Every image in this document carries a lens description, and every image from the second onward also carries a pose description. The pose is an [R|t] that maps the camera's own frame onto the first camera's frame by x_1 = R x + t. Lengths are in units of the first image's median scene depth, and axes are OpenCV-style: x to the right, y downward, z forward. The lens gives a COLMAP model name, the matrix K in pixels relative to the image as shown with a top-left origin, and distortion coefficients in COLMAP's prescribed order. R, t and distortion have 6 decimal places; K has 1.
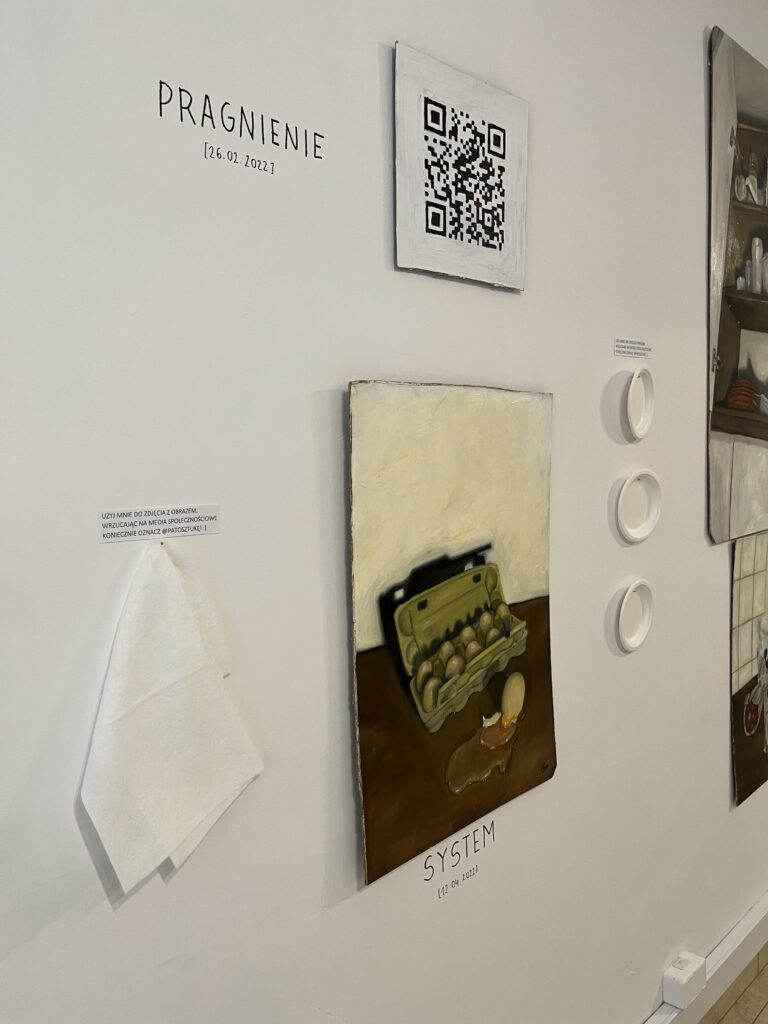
lens RADIAL K [[779.2, 0, 380.1], [0, 779.2, 514.1], [0, 0, 1]] dist [0.049880, -0.062102]
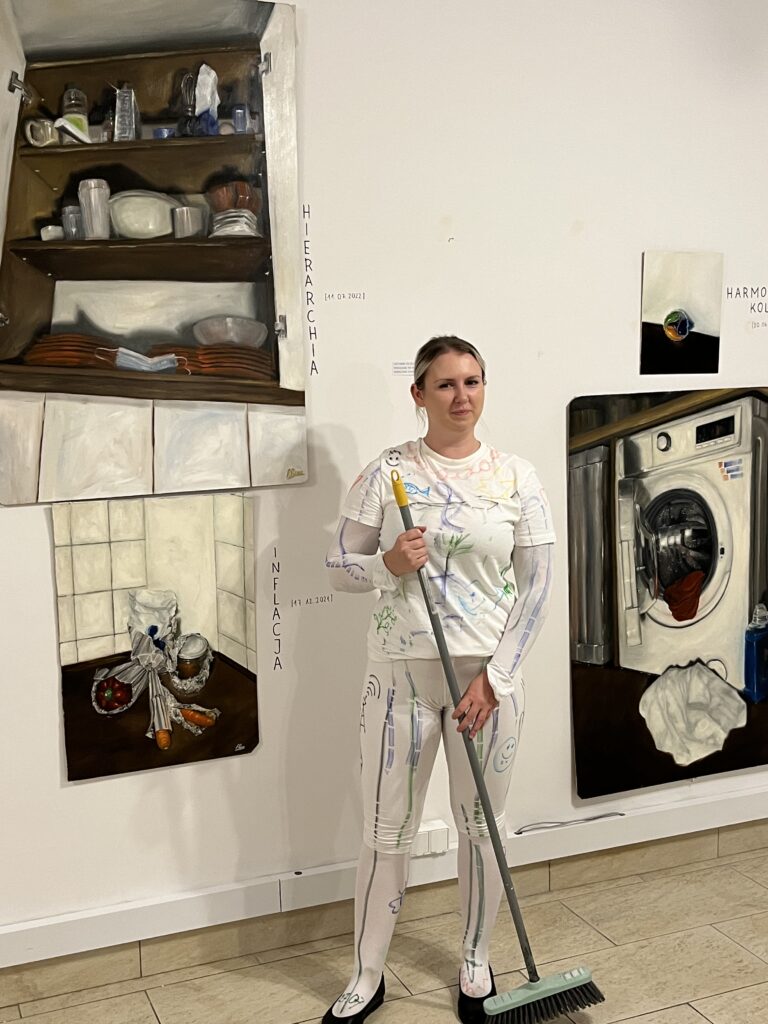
lens RADIAL K [[1210.1, 0, 381.0], [0, 1210.1, 509.5], [0, 0, 1]] dist [0.031763, 0.000000]
pose [[0.928204, 0.064384, -0.366459, 2.126417], [-0.043885, 0.996984, 0.064007, -0.111746], [0.369475, -0.043330, 0.928230, -0.343718]]
